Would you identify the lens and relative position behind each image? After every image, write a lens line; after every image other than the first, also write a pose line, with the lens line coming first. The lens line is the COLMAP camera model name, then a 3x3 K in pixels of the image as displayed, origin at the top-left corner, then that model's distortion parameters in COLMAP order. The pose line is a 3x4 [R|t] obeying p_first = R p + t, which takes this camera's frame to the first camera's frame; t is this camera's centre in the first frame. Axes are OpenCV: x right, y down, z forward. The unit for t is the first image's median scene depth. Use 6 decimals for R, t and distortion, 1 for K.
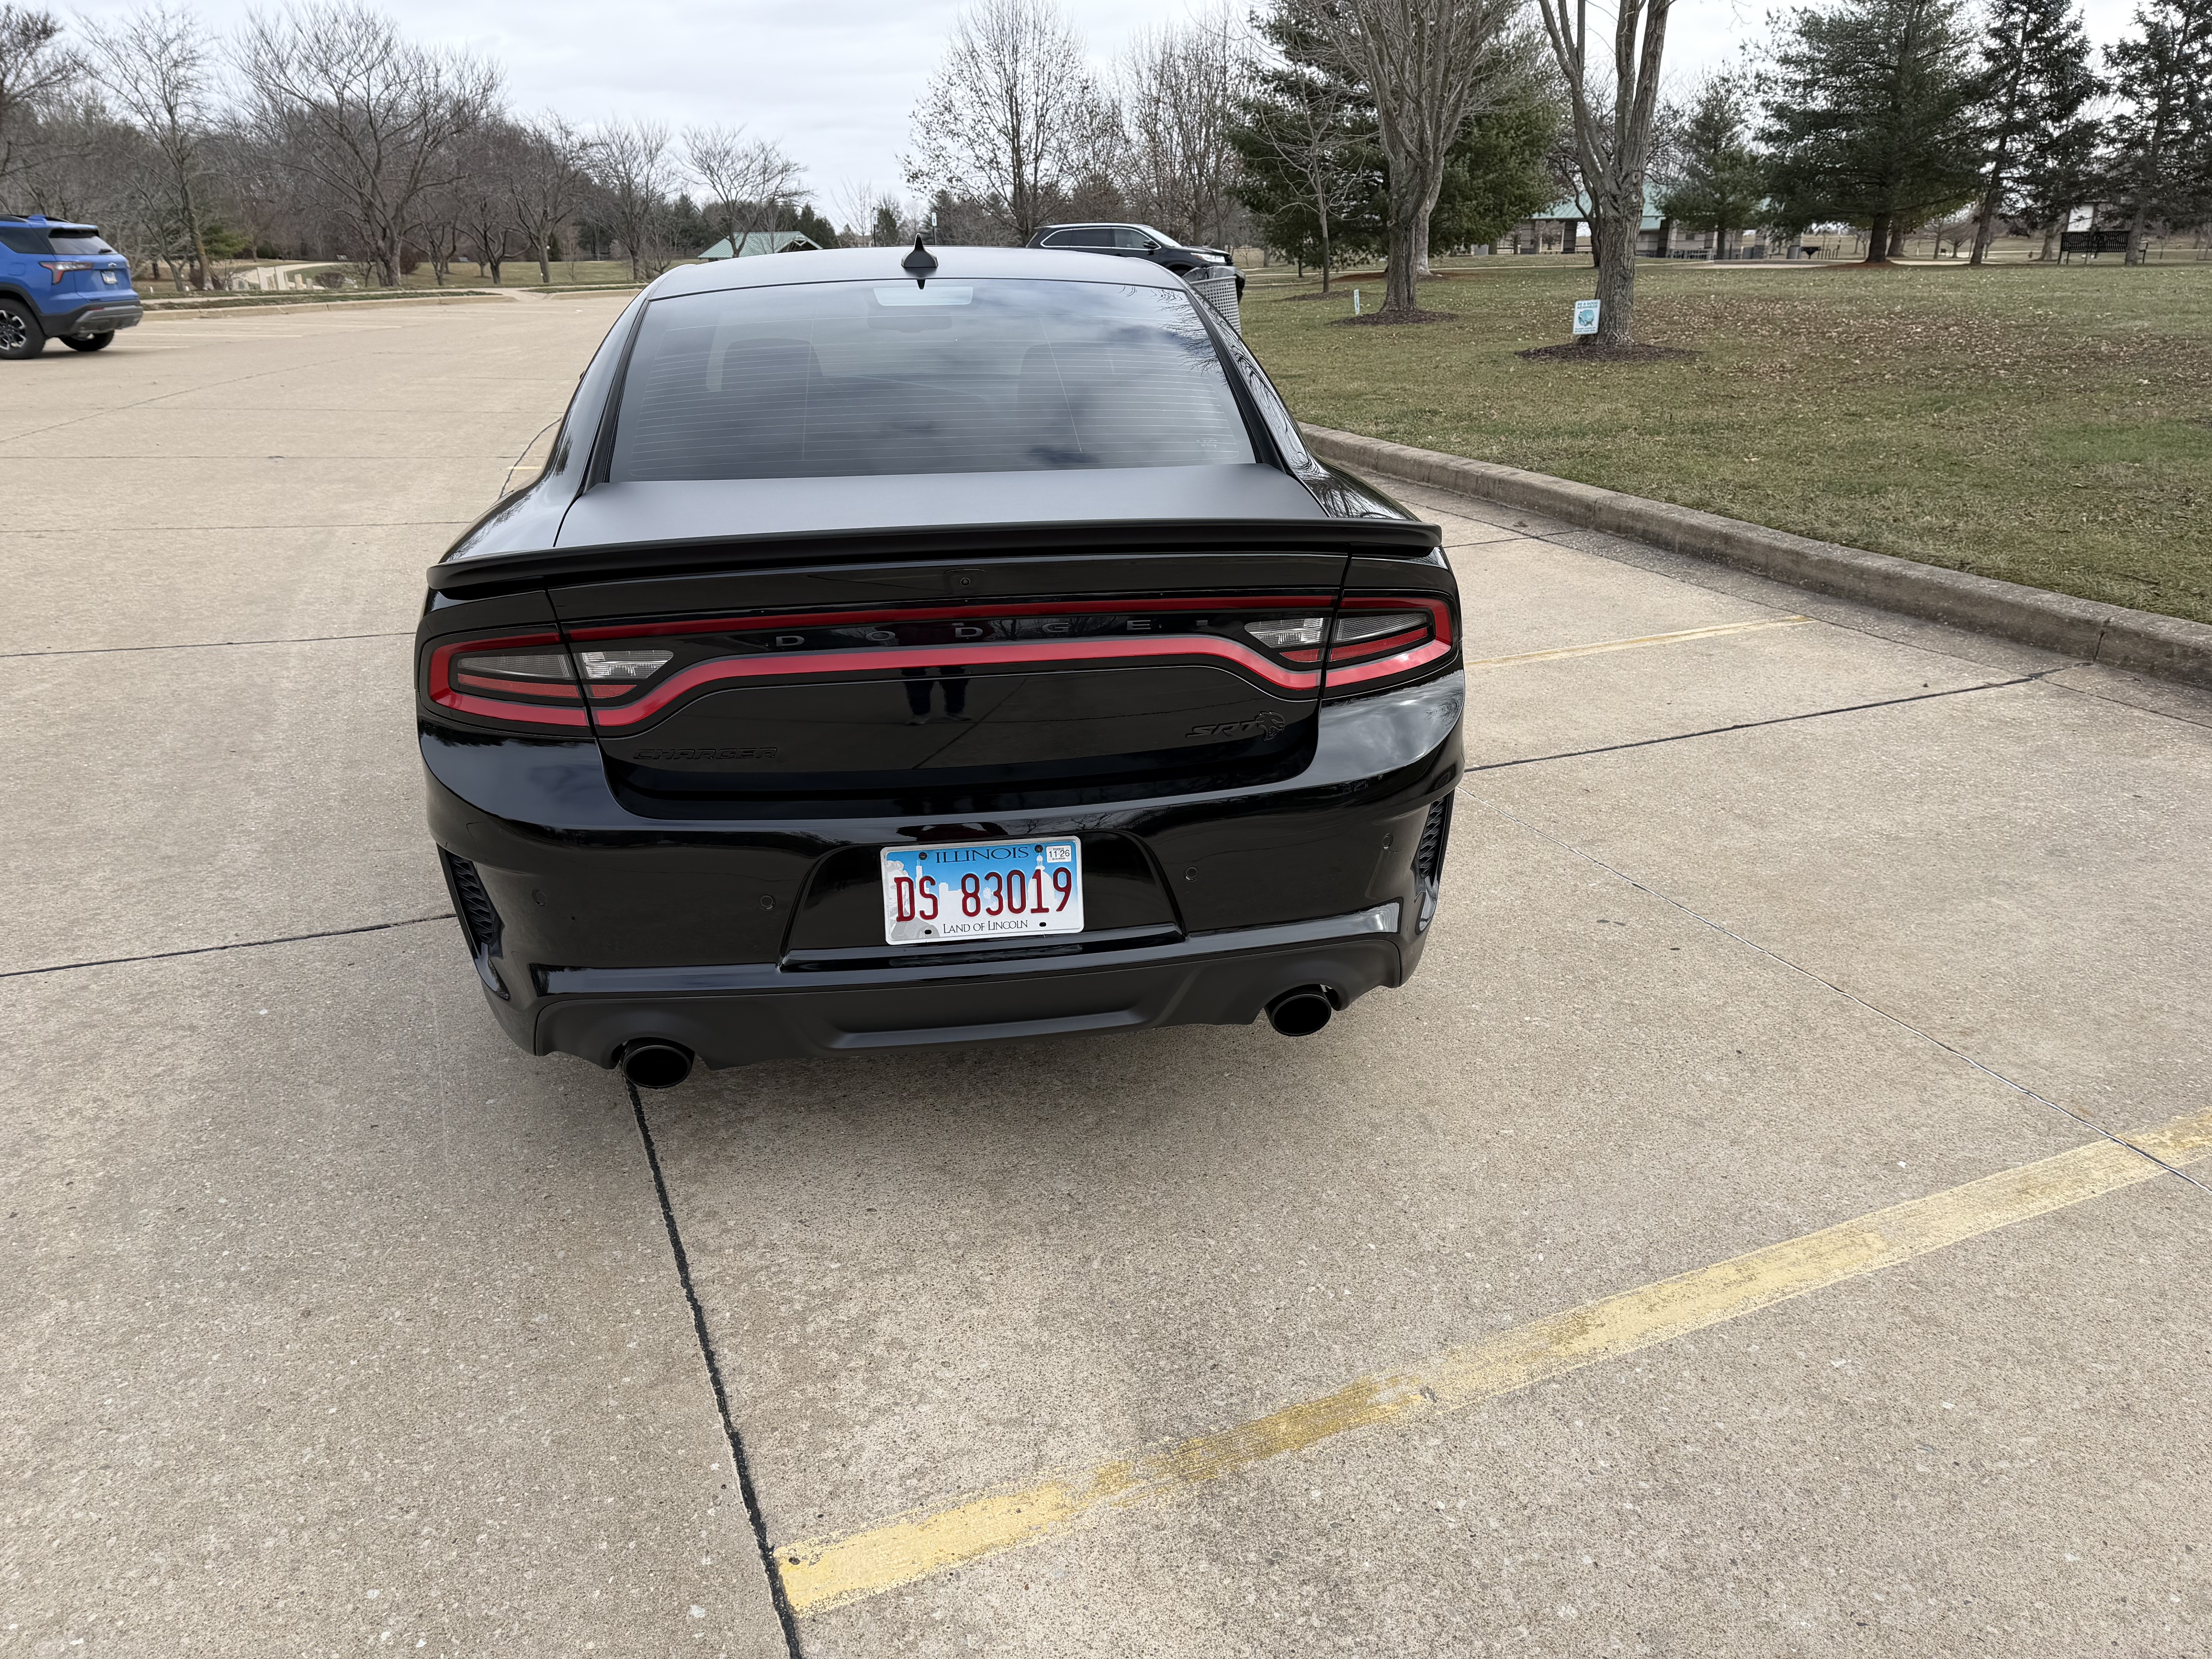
lens RADIAL K [[1620.9, 0, 1130.3], [0, 1620.9, 741.6], [0, 0, 1]] dist [0.038264, -0.038401]
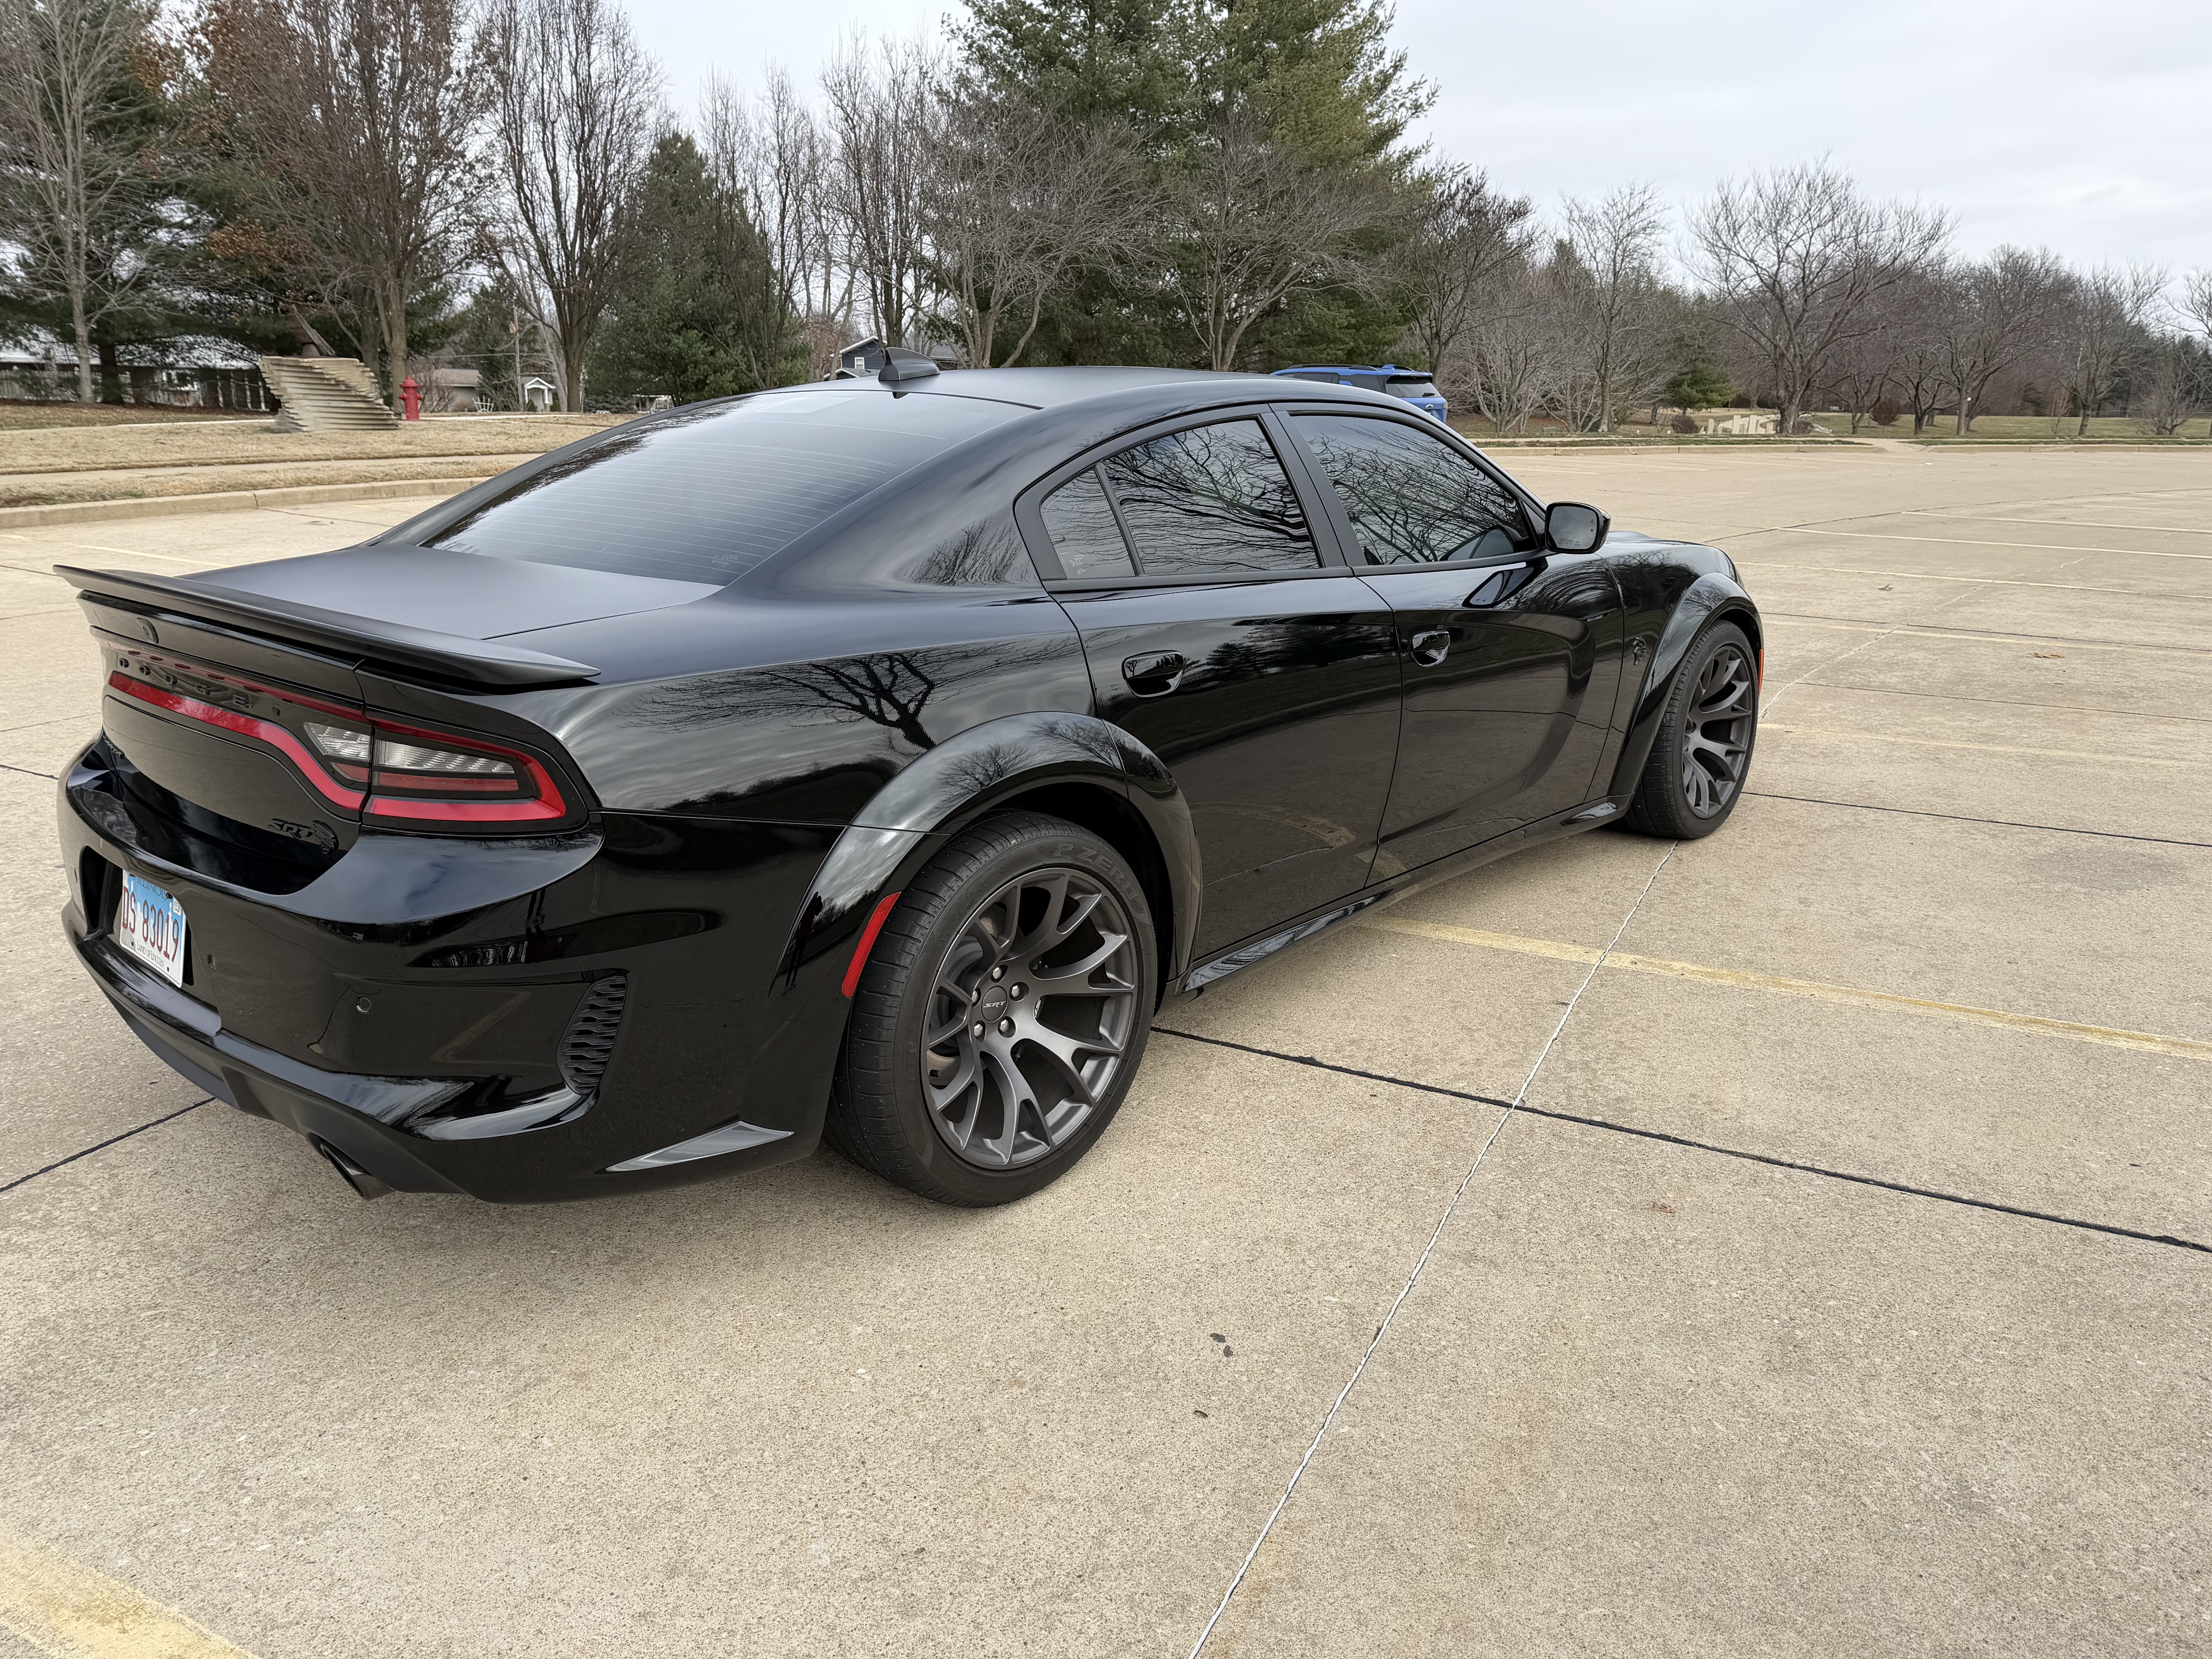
lens RADIAL K [[1620.9, 0, 1130.3], [0, 1620.9, 741.6], [0, 0, 1]] dist [0.038264, -0.038401]
pose [[0.631597, 0.176896, -0.754846, 0.098557], [-0.242914, 0.969751, 0.024006, -0.018214], [0.736259, 0.168200, 0.655462, 0.066057]]
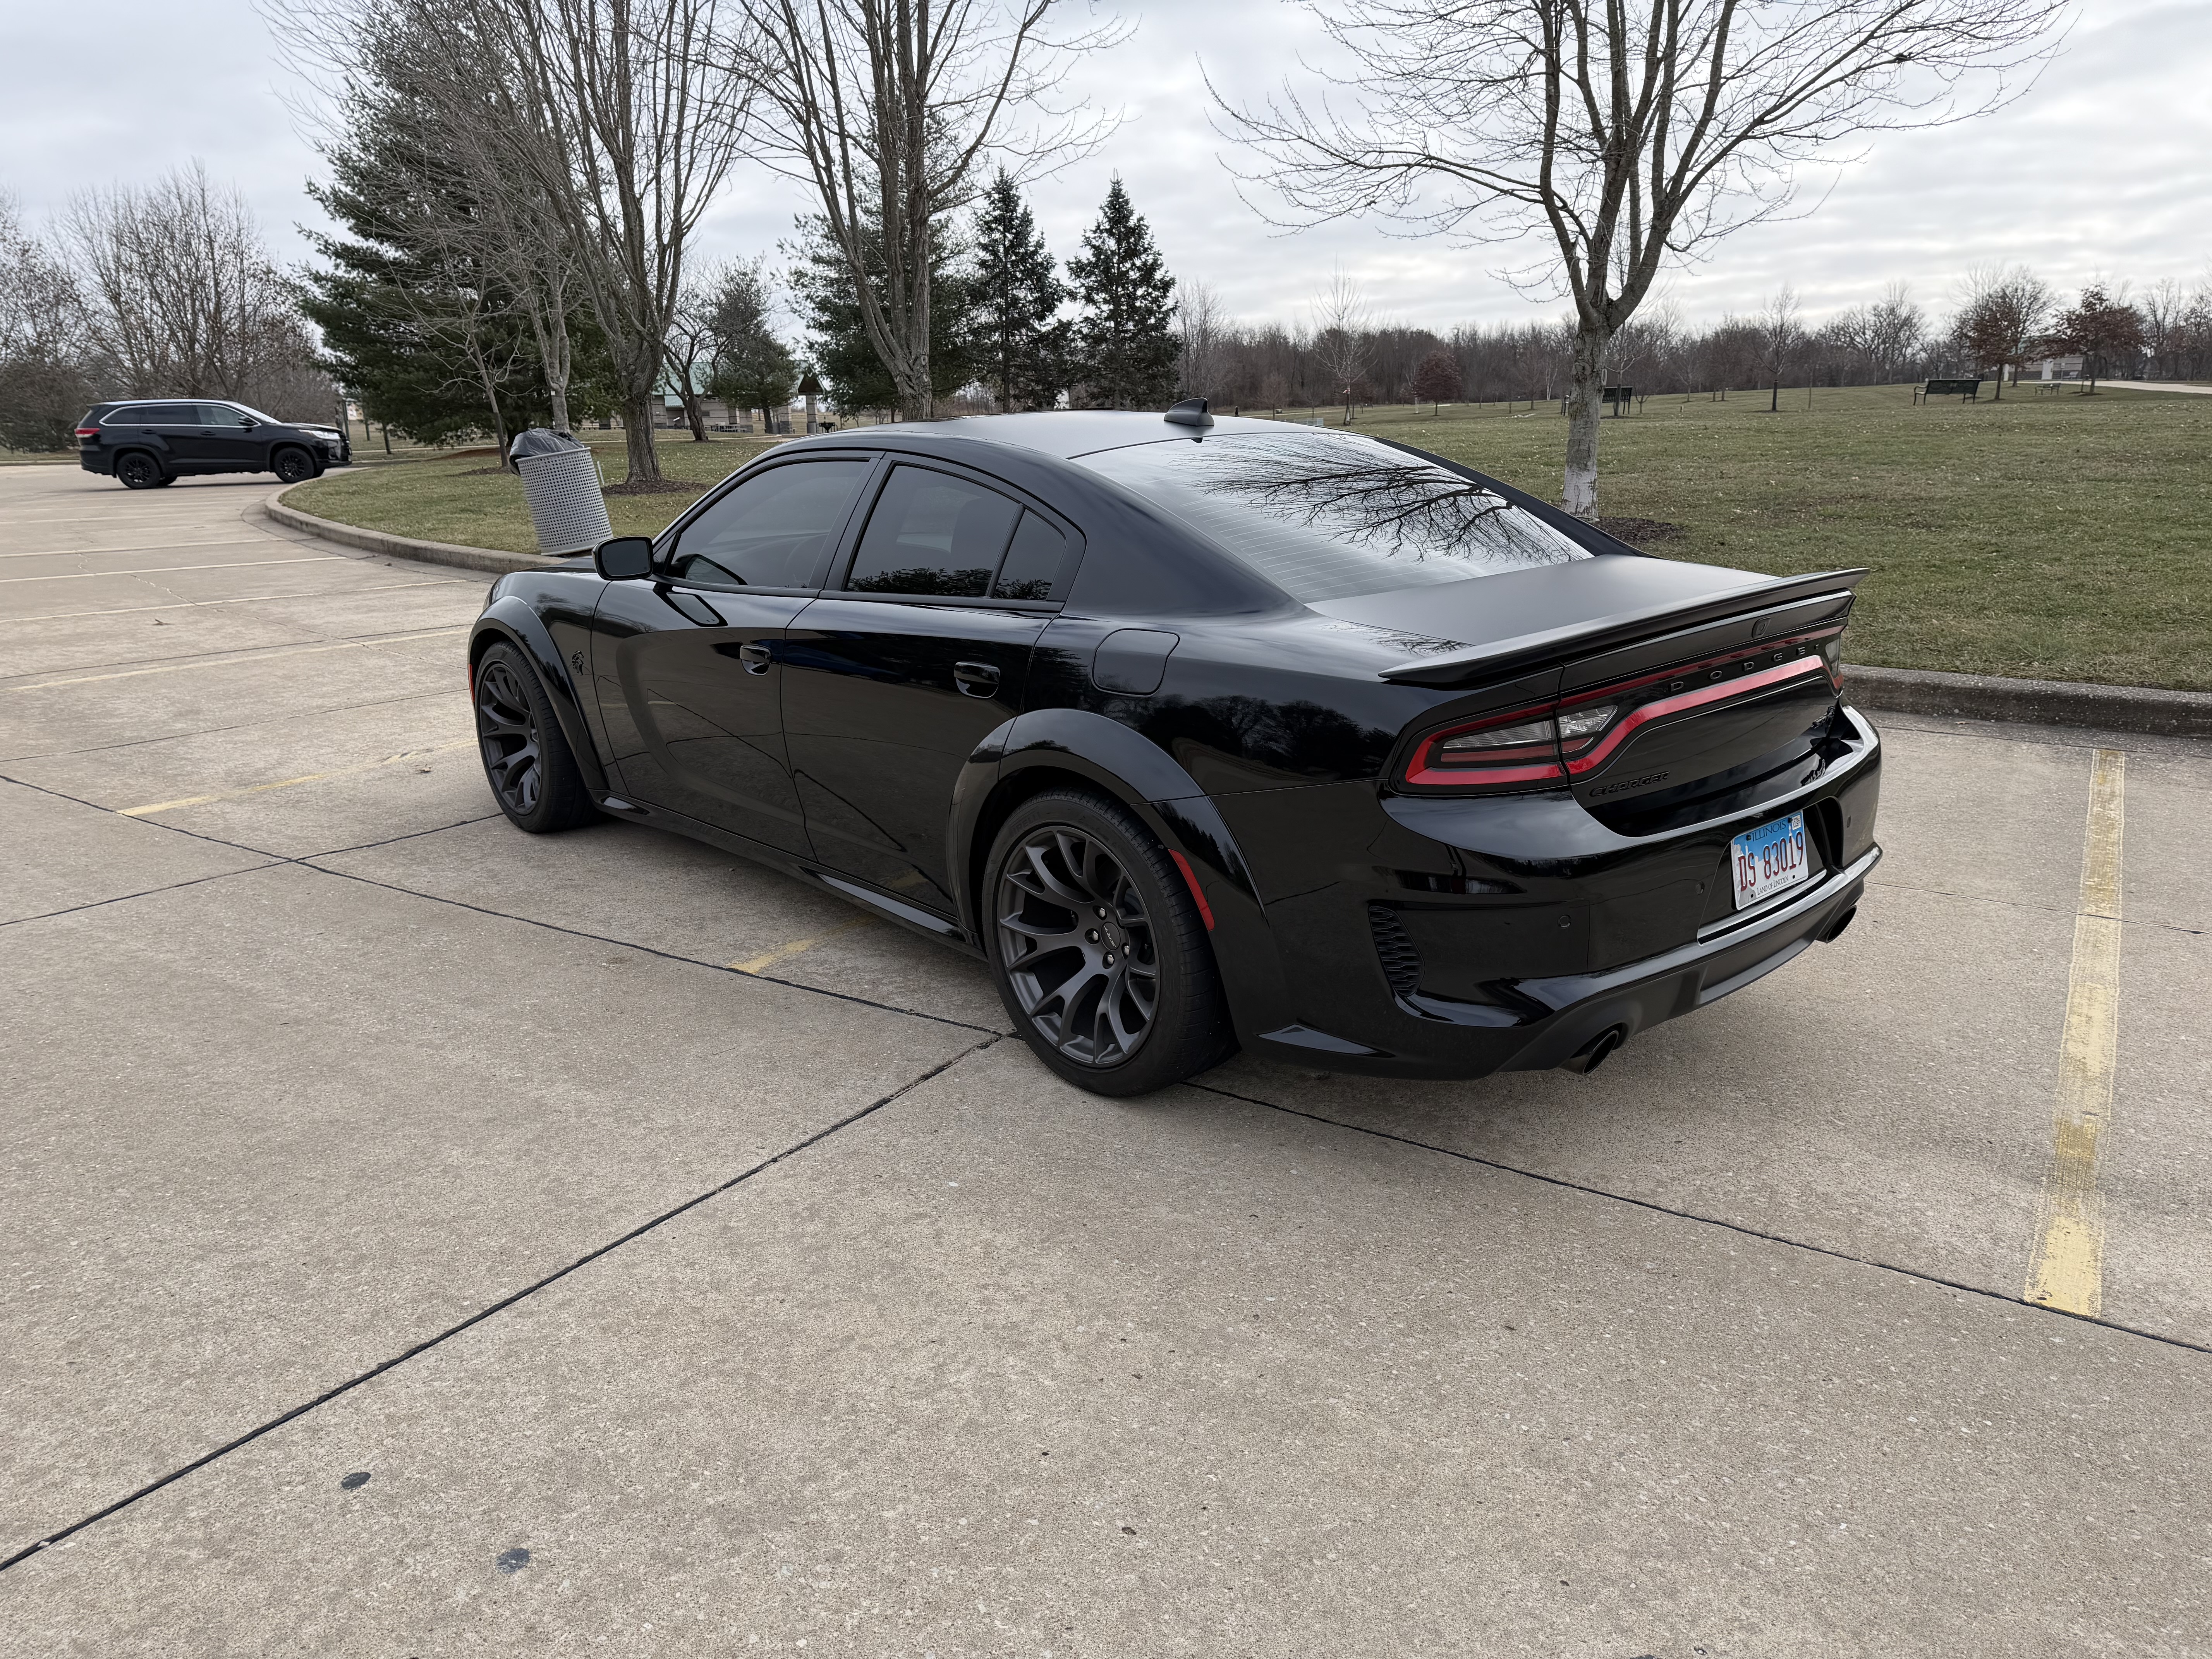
lens RADIAL K [[1554.1, 0, 1138.6], [0, 1554.1, 832.2], [0, 0, 1]] dist [-0.006606, -0.005499]
pose [[0.817677, -0.155681, 0.554226, -0.113137], [0.176996, 0.984093, 0.015298, -0.003951], [-0.547792, 0.085587, 0.832225, 0.020900]]
